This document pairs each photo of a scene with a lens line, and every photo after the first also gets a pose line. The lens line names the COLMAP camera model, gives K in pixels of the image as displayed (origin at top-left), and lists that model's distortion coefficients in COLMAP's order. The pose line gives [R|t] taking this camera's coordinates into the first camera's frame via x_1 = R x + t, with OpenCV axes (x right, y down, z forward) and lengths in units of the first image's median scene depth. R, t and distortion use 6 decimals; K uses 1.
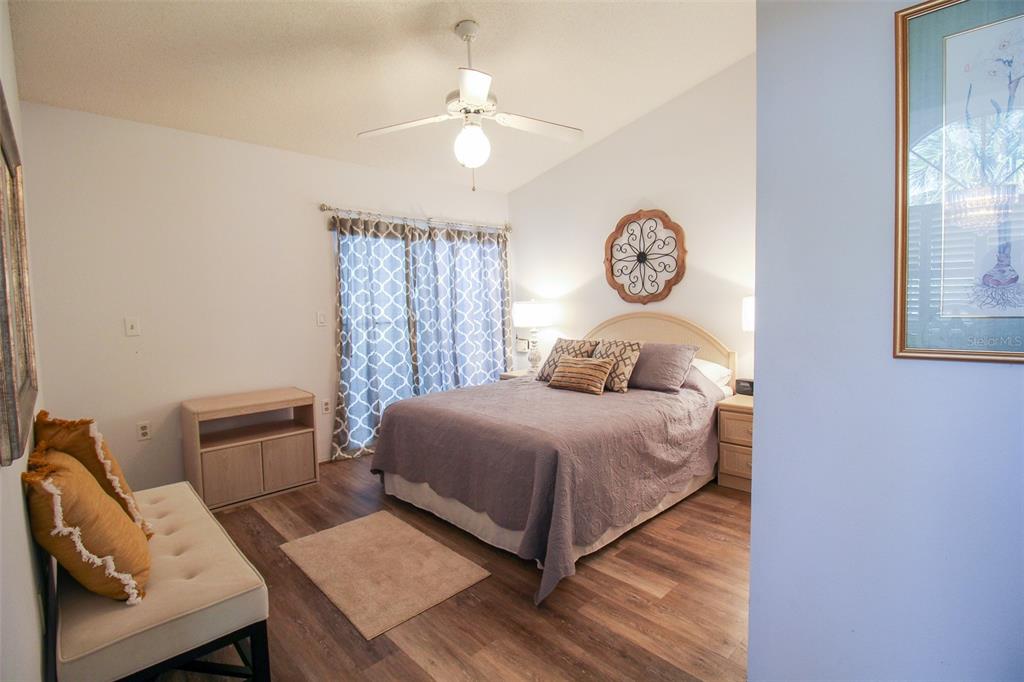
lens RADIAL K [[480.4, 0, 516.7], [0, 480.4, 338.8], [0, 0, 1]] dist [0.000939, -0.012845]
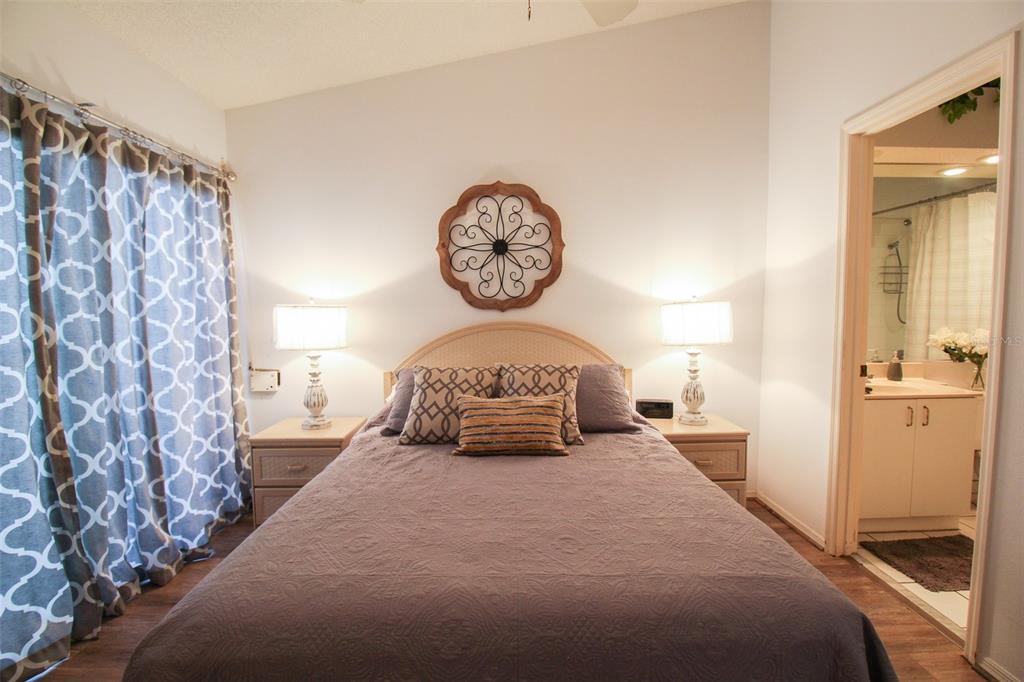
lens RADIAL K [[480.4, 0, 516.7], [0, 480.4, 338.8], [0, 0, 1]] dist [0.000939, -0.012845]
pose [[0.680705, -0.029819, 0.731951, -0.245395], [0.043470, 0.999055, 0.000274, -0.028080], [-0.731267, 0.031632, 0.681358, 0.462981]]
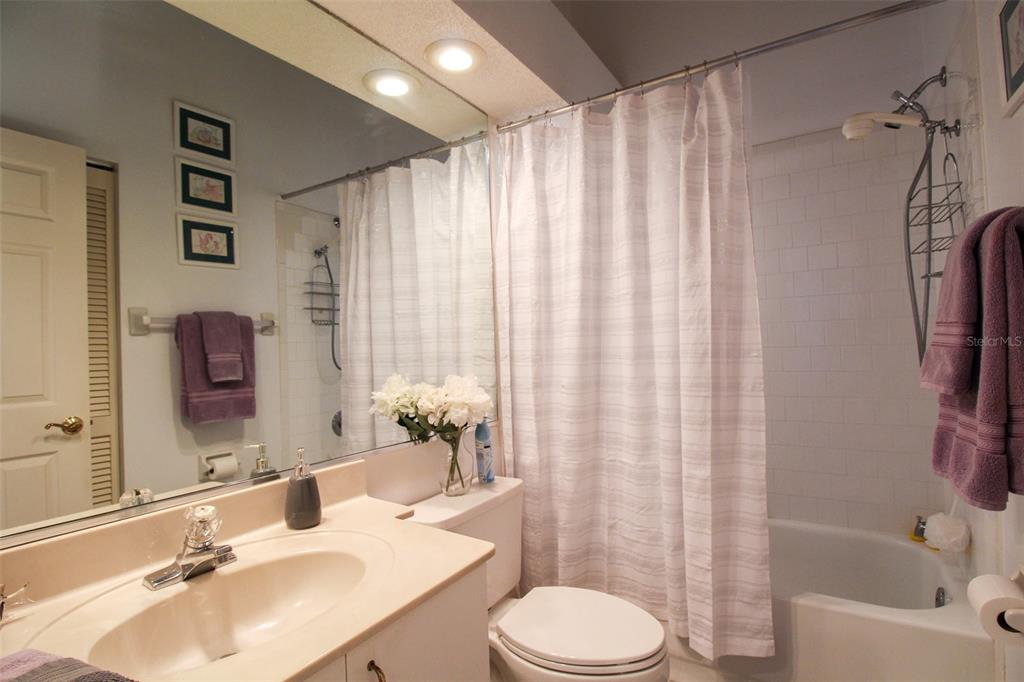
lens RADIAL K [[497.7, 0, 526.7], [0, 497.7, 339.4], [0, 0, 1]] dist [0.001269, -0.013369]
pose [[-0.255317, 0.043972, 0.965857, 0.323822], [0.108280, 0.993981, -0.016629, -0.028083], [-0.960775, 0.100337, -0.258542, 0.480086]]
